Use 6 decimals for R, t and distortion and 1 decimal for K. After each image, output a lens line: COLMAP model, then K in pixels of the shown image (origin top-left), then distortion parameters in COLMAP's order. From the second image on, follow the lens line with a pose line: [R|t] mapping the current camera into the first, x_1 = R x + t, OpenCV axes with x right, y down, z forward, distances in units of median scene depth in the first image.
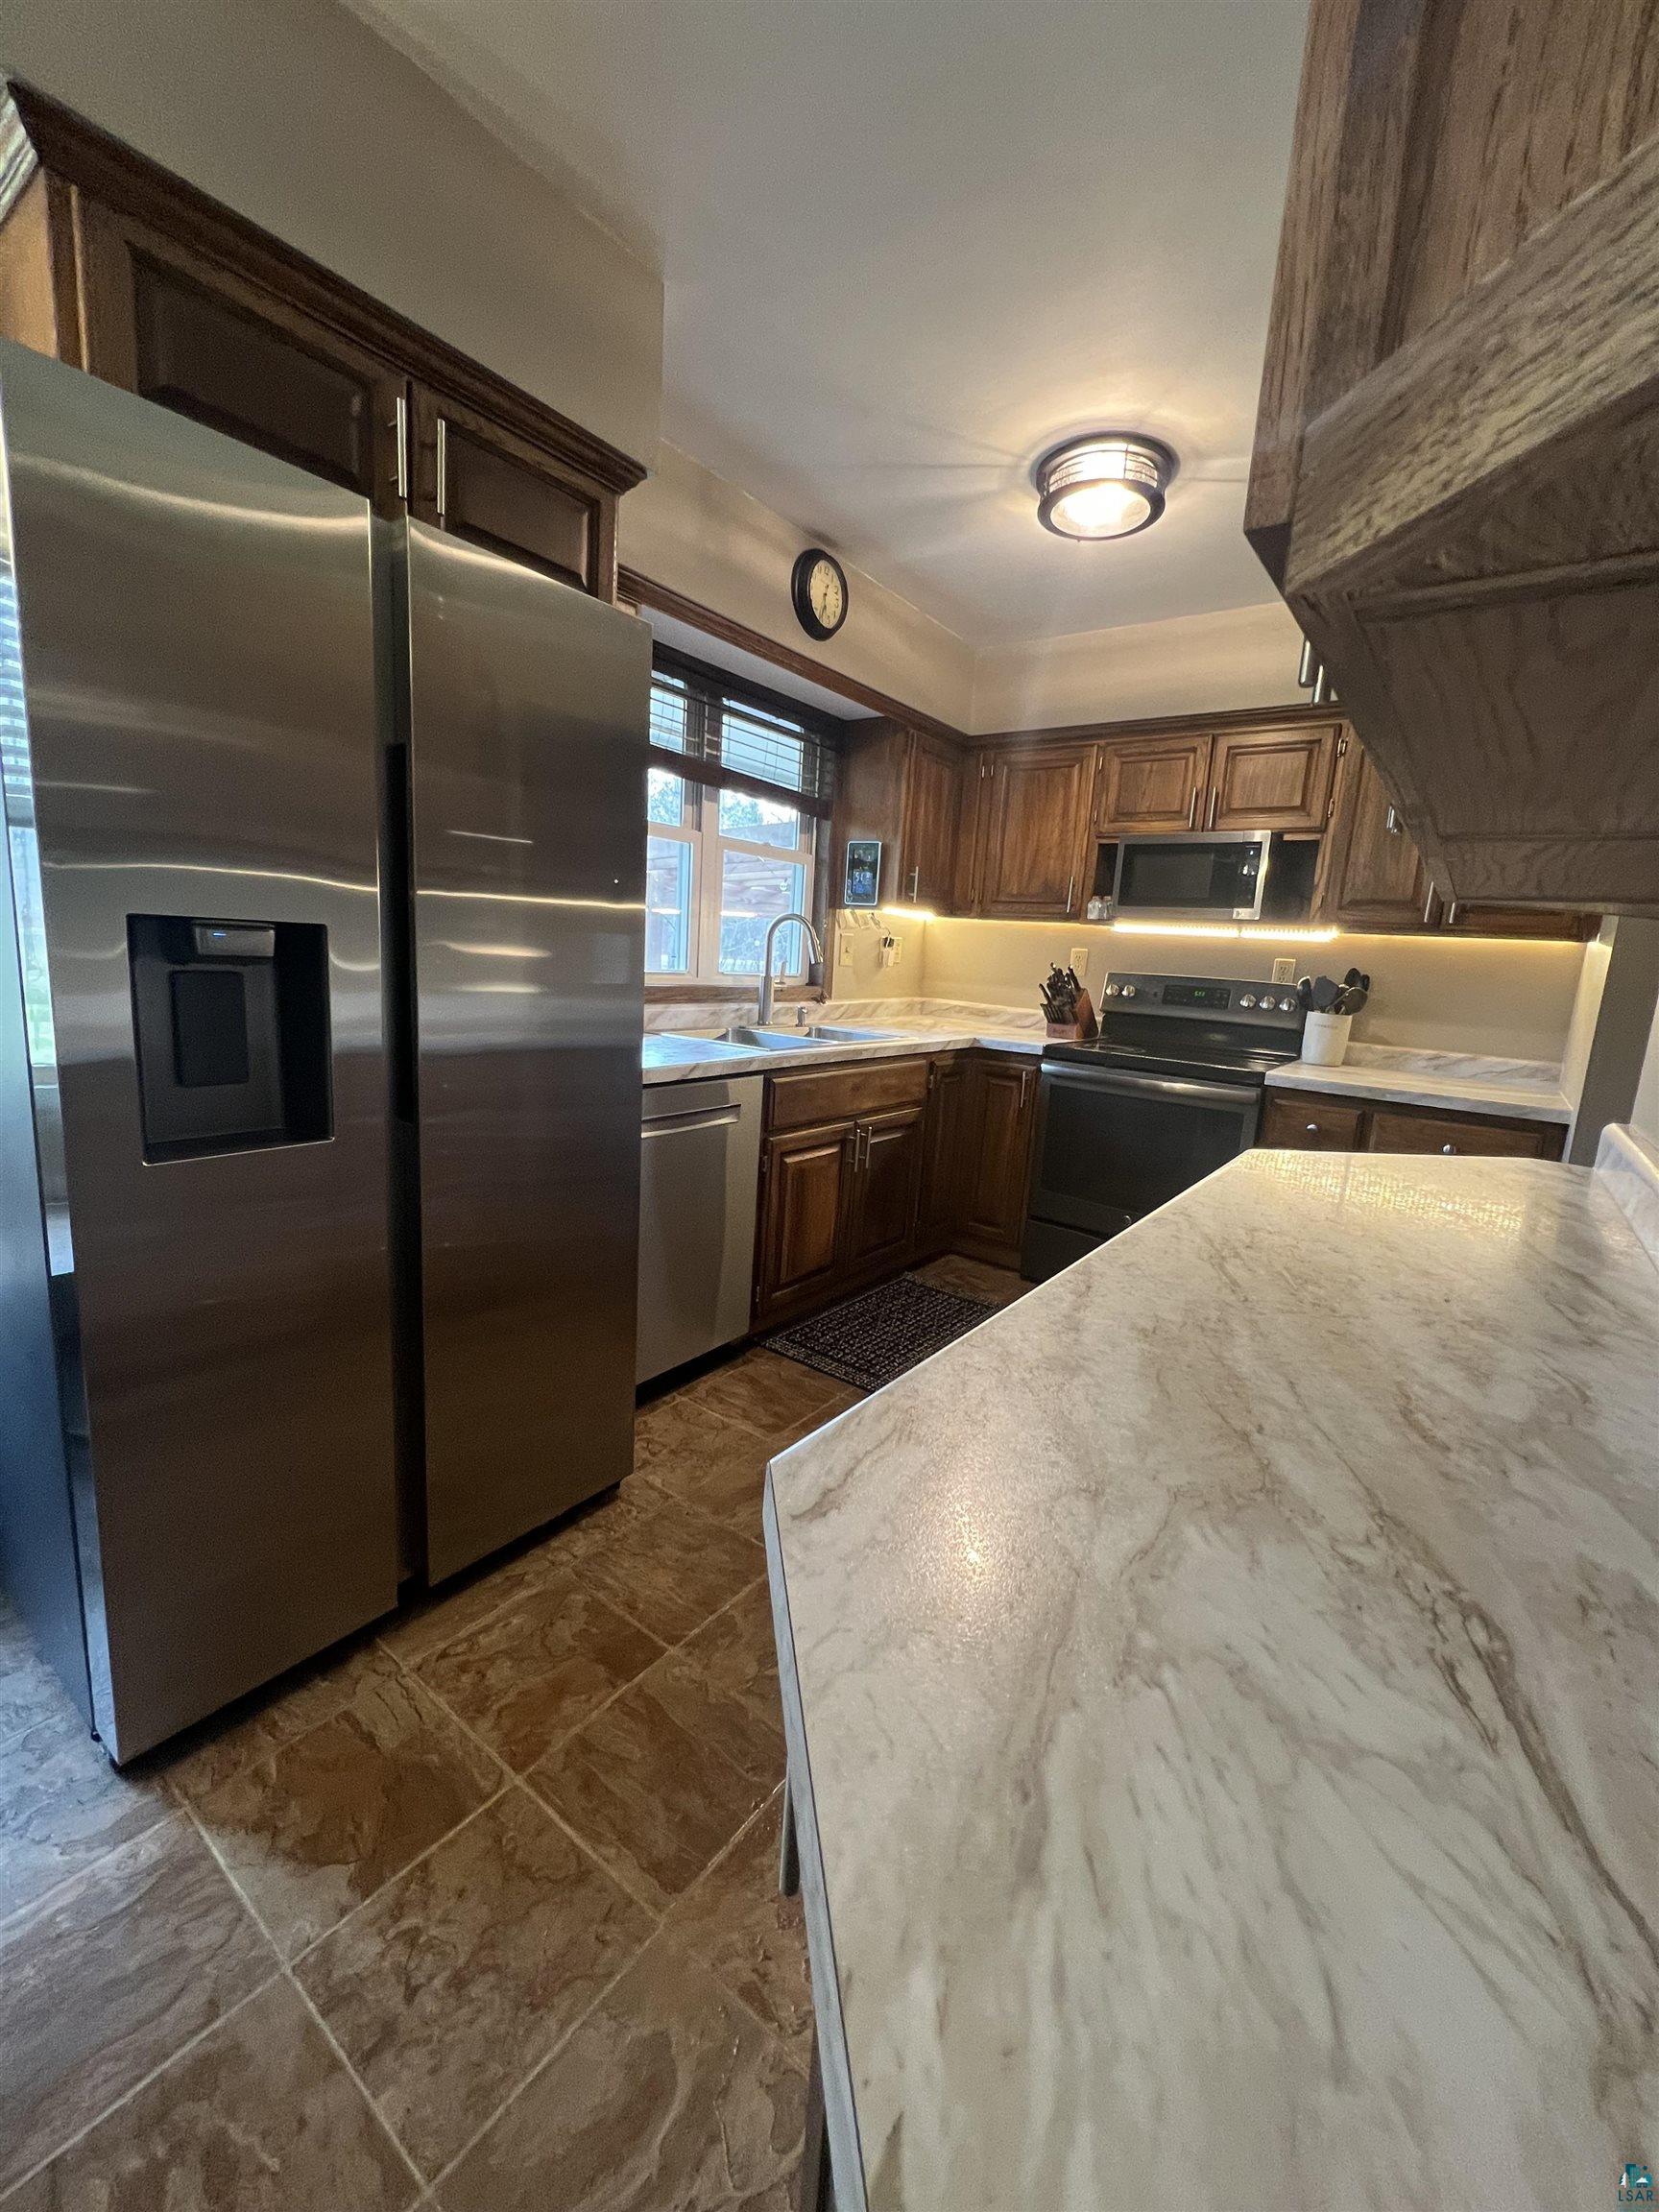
lens RADIAL K [[883.4, 0, 828.6], [0, 883.4, 1107.3], [0, 0, 1]] dist [-0.000775, -0.001148]
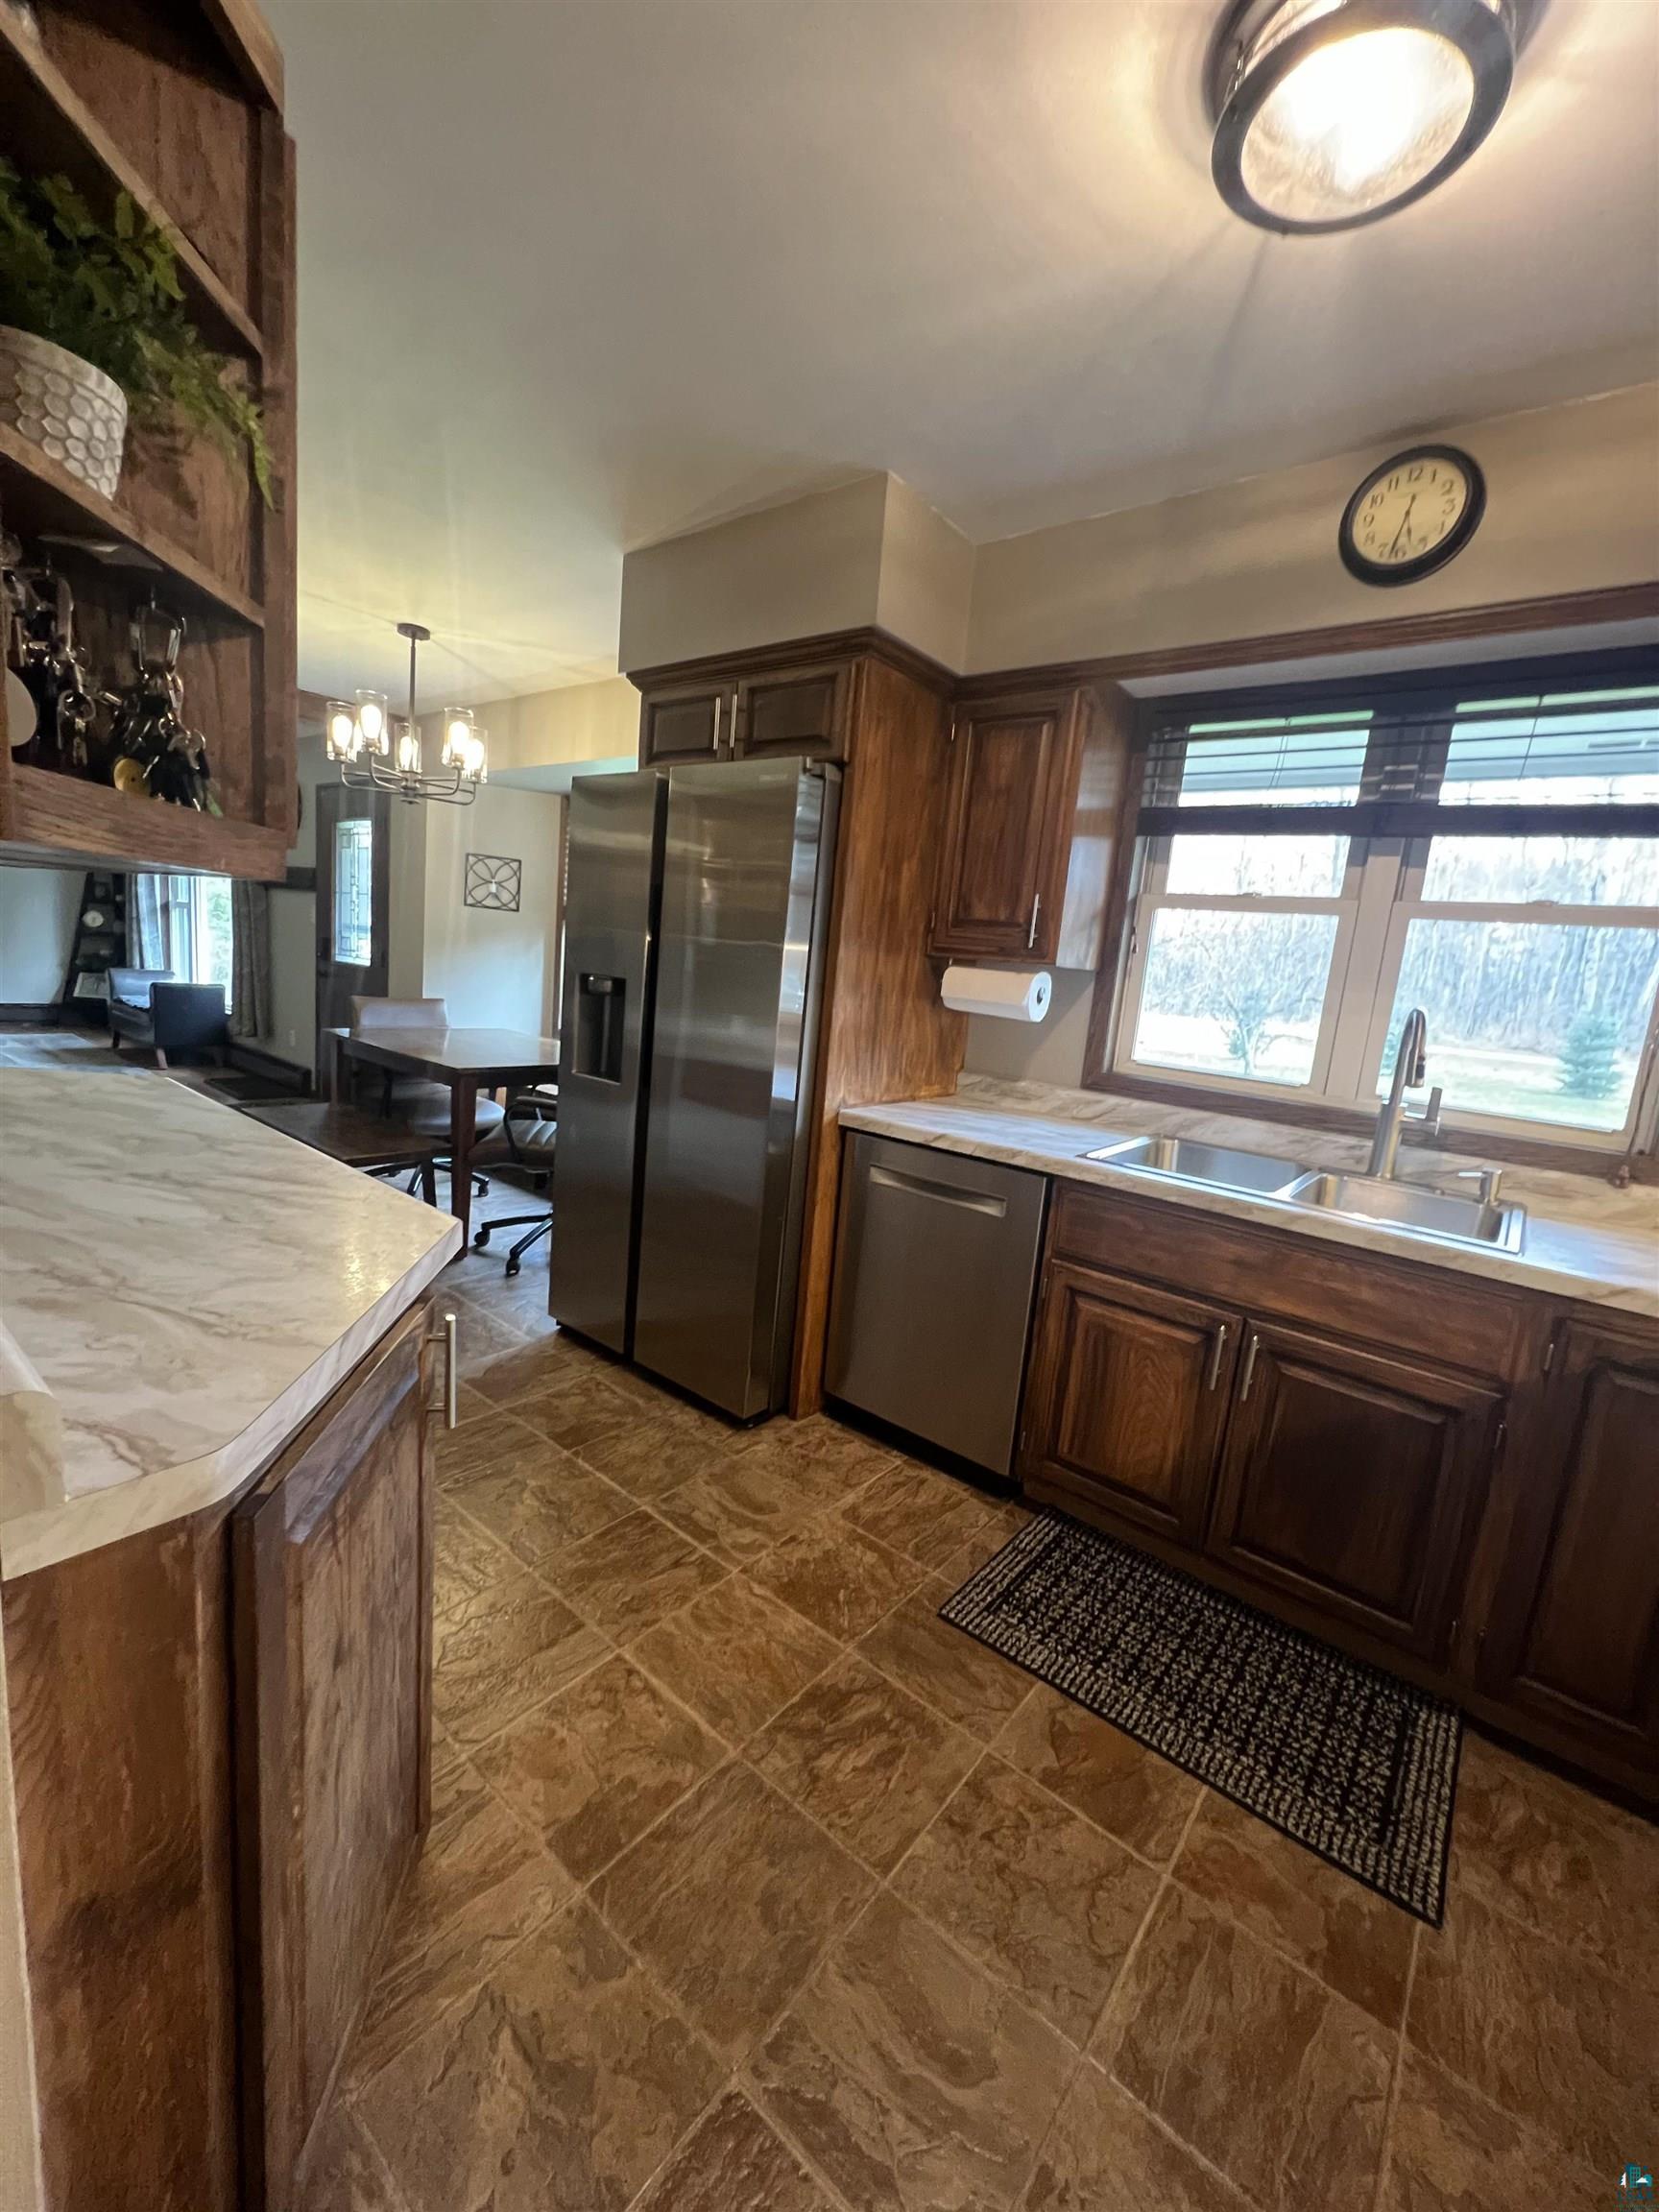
lens RADIAL K [[883.4, 0, 833.7], [0, 883.4, 1101.8], [0, 0, 1]] dist [-0.000775, -0.001148]
pose [[-0.033367, 0.095290, -0.994890, 0.616359], [-0.265619, 0.958800, 0.100741, -0.110718], [0.963501, 0.267623, -0.006682, 0.643805]]
